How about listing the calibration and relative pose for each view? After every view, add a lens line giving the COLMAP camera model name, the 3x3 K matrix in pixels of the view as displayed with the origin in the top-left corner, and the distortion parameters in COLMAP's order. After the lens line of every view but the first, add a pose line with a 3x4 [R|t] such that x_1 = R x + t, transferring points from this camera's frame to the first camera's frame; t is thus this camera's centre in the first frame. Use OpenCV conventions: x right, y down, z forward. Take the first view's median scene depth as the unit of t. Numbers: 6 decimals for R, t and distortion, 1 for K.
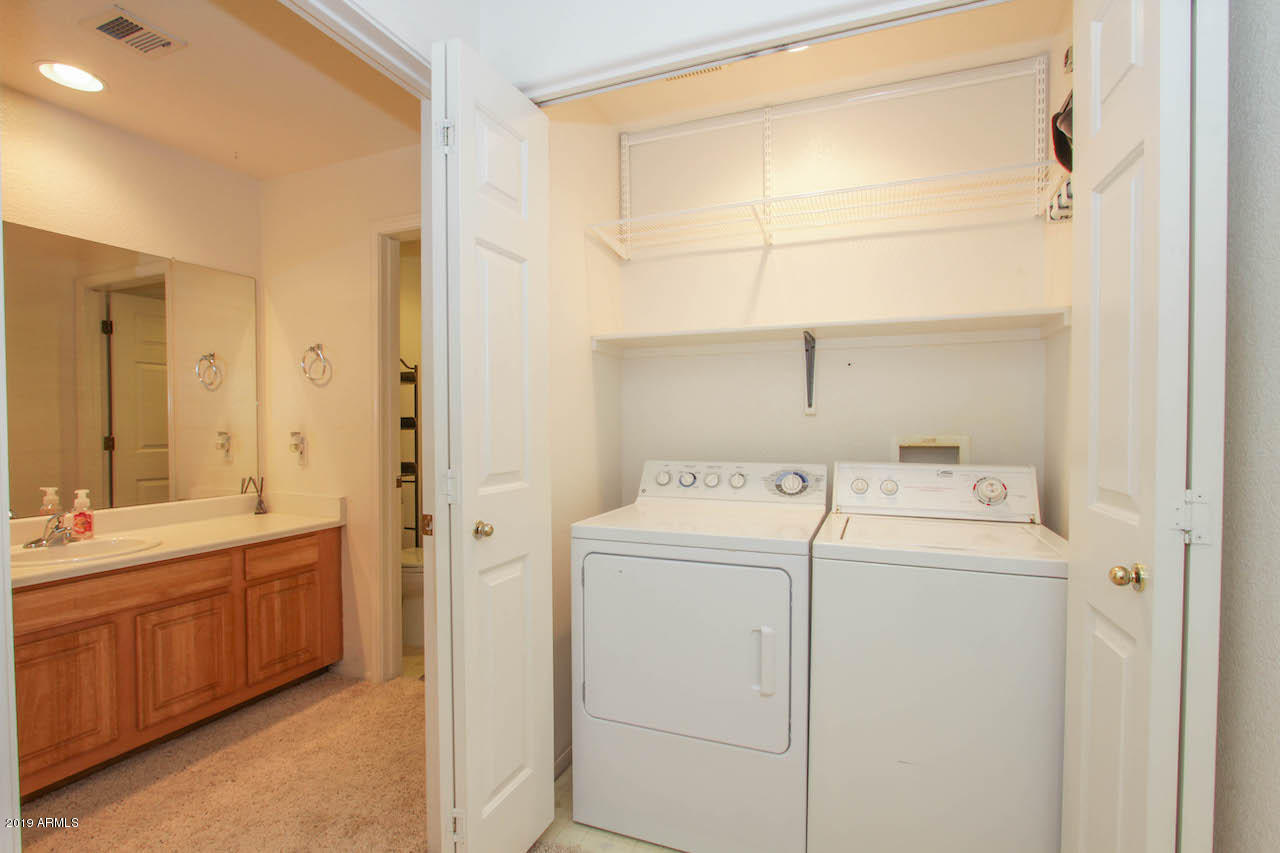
lens RADIAL K [[592.5, 0, 674.0], [0, 592.5, 442.5], [0, 0, 1]] dist [-0.021607, 0.003075]
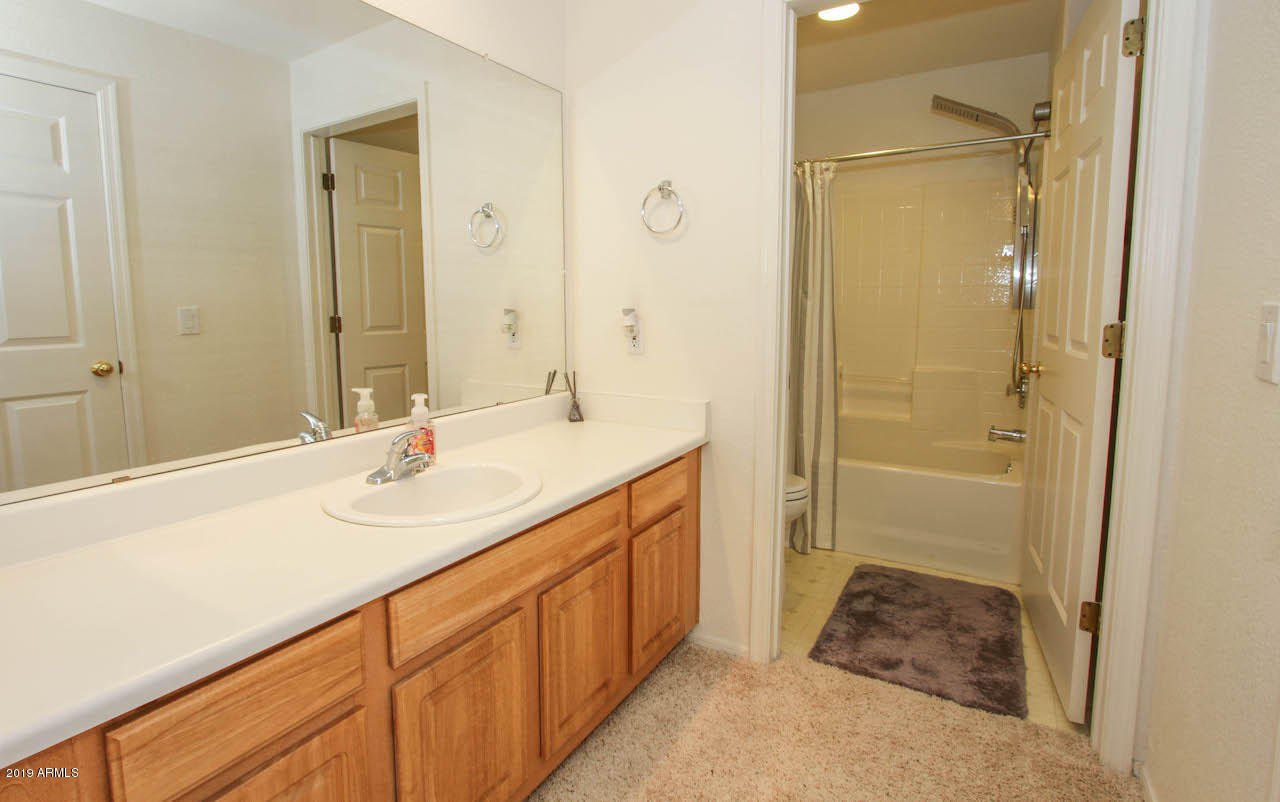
lens RADIAL K [[597.0, 0, 626.6], [0, 597.0, 371.3], [0, 0, 1]] dist [-0.023641, 0.004366]
pose [[0.987256, 0.013001, -0.158611, -0.614898], [0.000160, 0.996576, 0.082678, -0.002676], [0.159143, -0.081650, 0.983873, 0.327400]]
